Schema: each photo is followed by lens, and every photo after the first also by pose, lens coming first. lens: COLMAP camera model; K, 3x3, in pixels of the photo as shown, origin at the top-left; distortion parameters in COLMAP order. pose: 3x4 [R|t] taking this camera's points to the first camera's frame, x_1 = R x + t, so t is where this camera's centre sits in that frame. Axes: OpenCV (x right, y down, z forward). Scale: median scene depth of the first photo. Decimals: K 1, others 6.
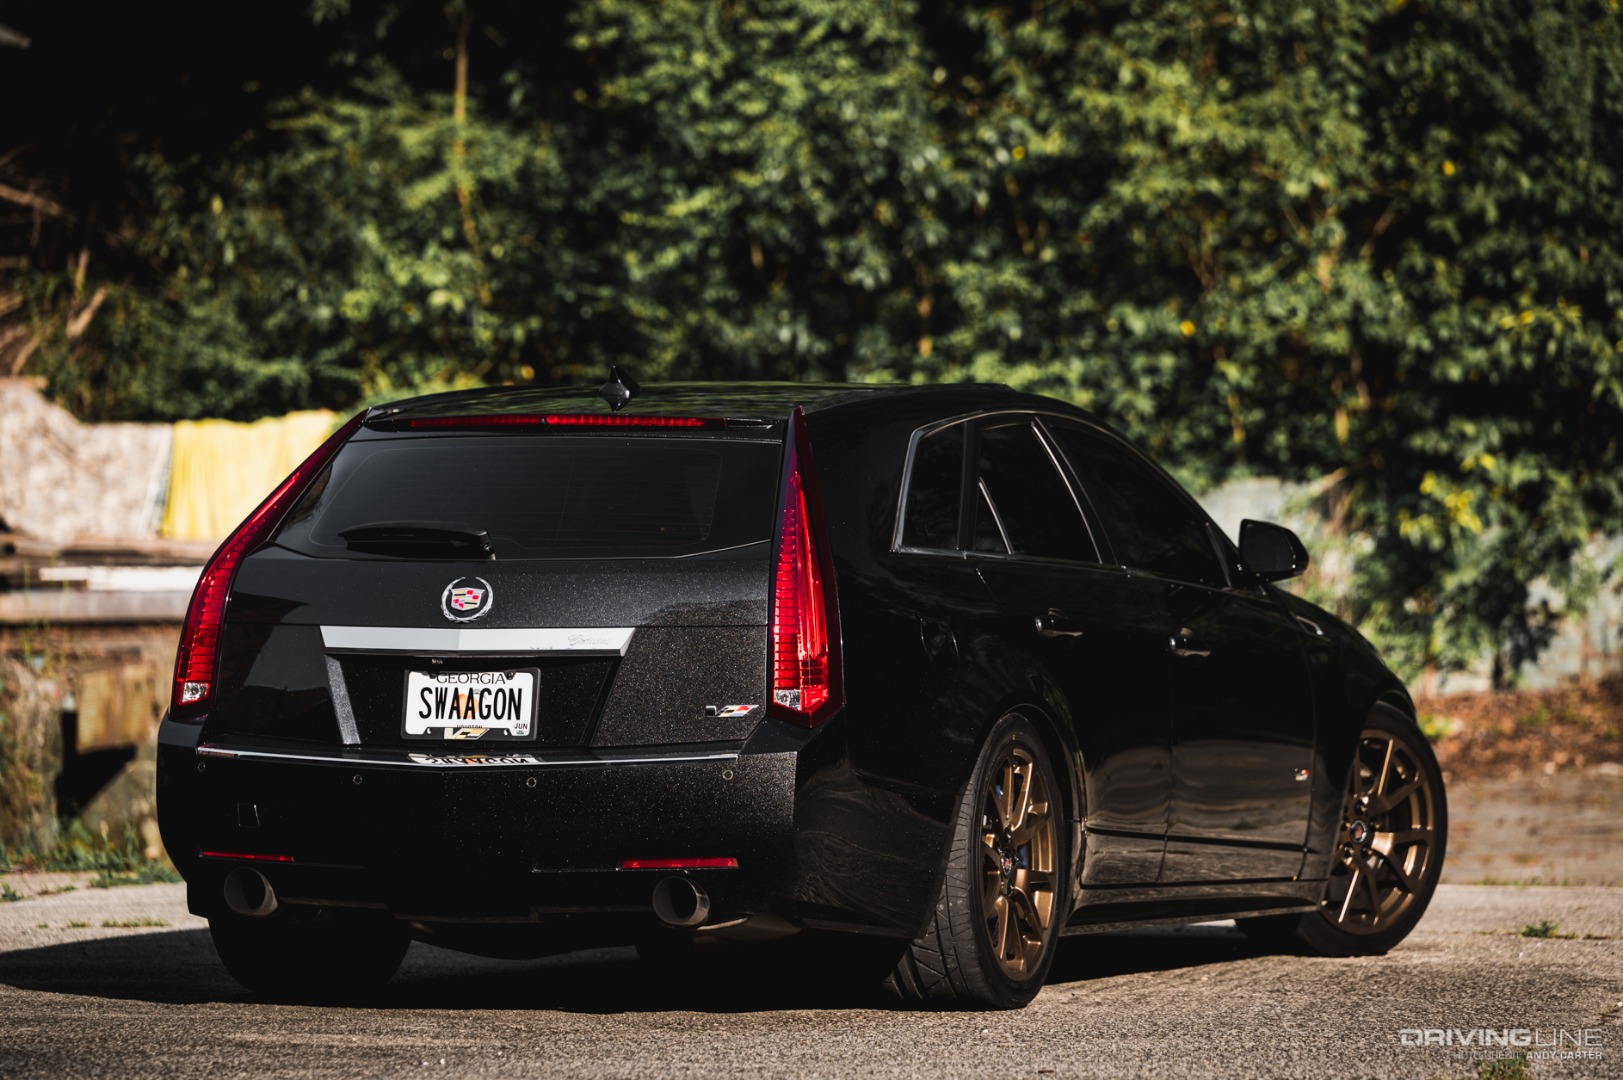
lens RADIAL K [[7981.8, 0, 811.4], [0, 7981.8, 539.4], [0, 0, 1]] dist [-0.519495, 0.000000]
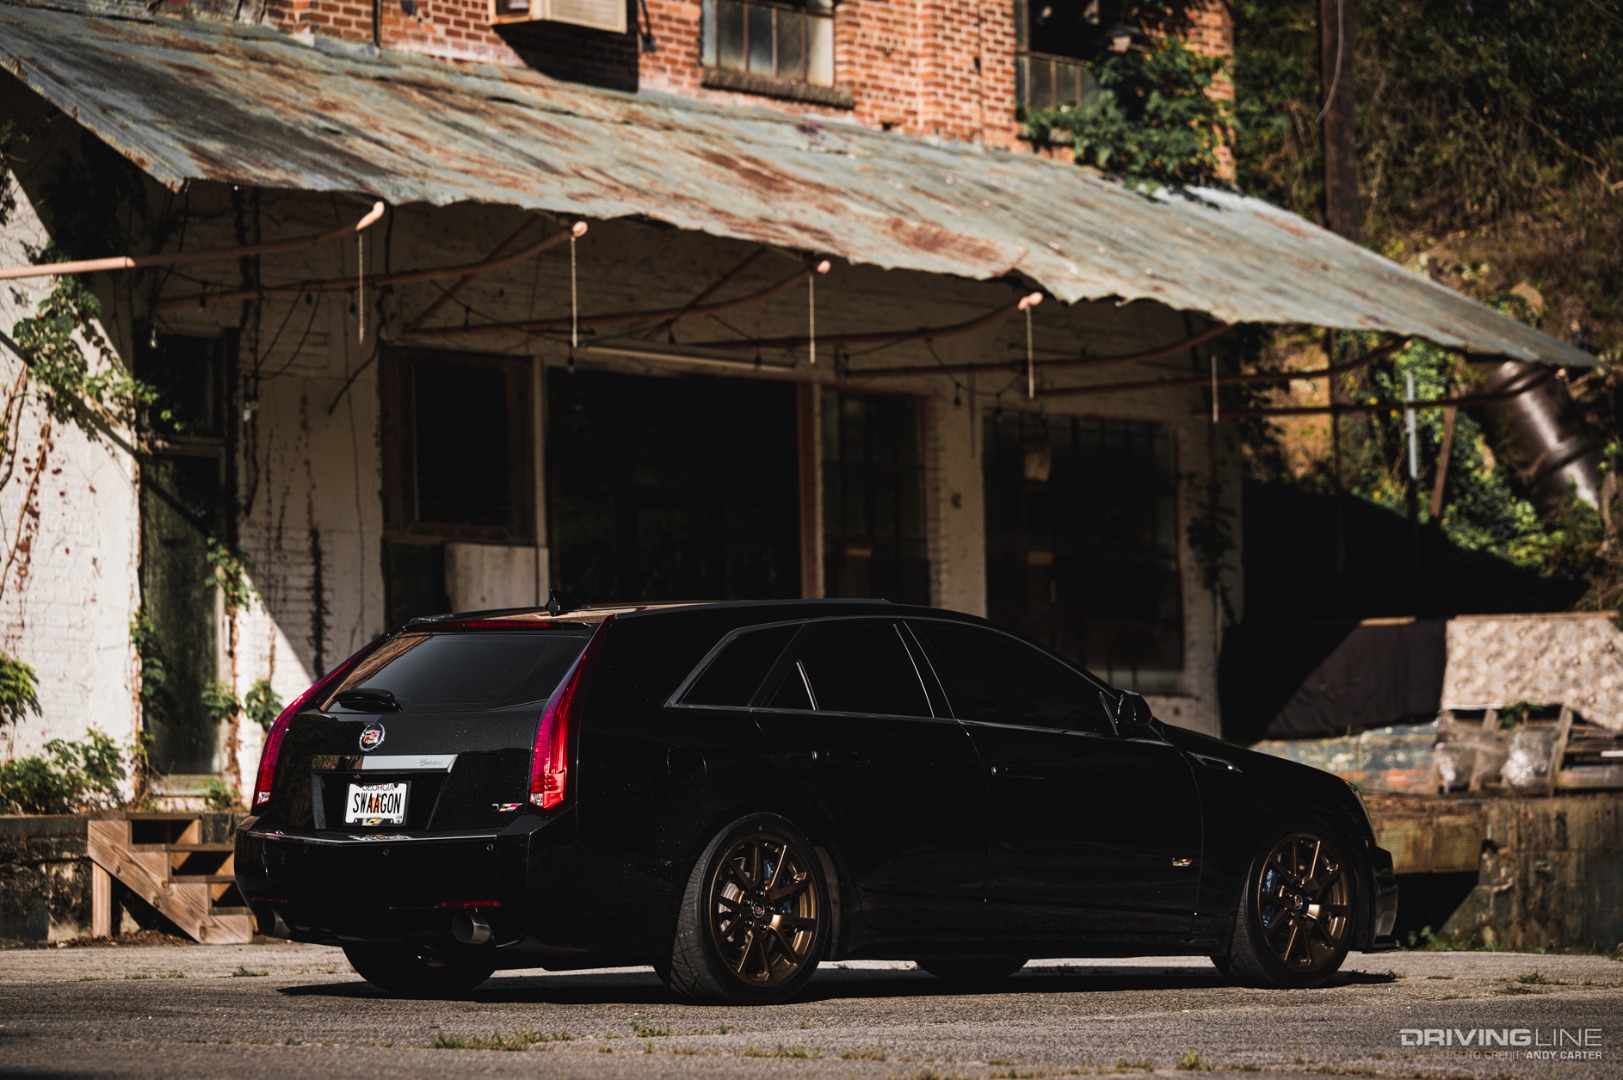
lens RADIAL K [[6215.2, 0, 810.4], [0, 6215.2, 540.5], [0, 0, 1]] dist [-0.168811, 0.000000]
pose [[0.918192, -0.015222, -0.395842, 0.207397], [0.001661, 0.999401, -0.034578, 0.004453], [0.396132, 0.031092, 0.917667, -0.038673]]
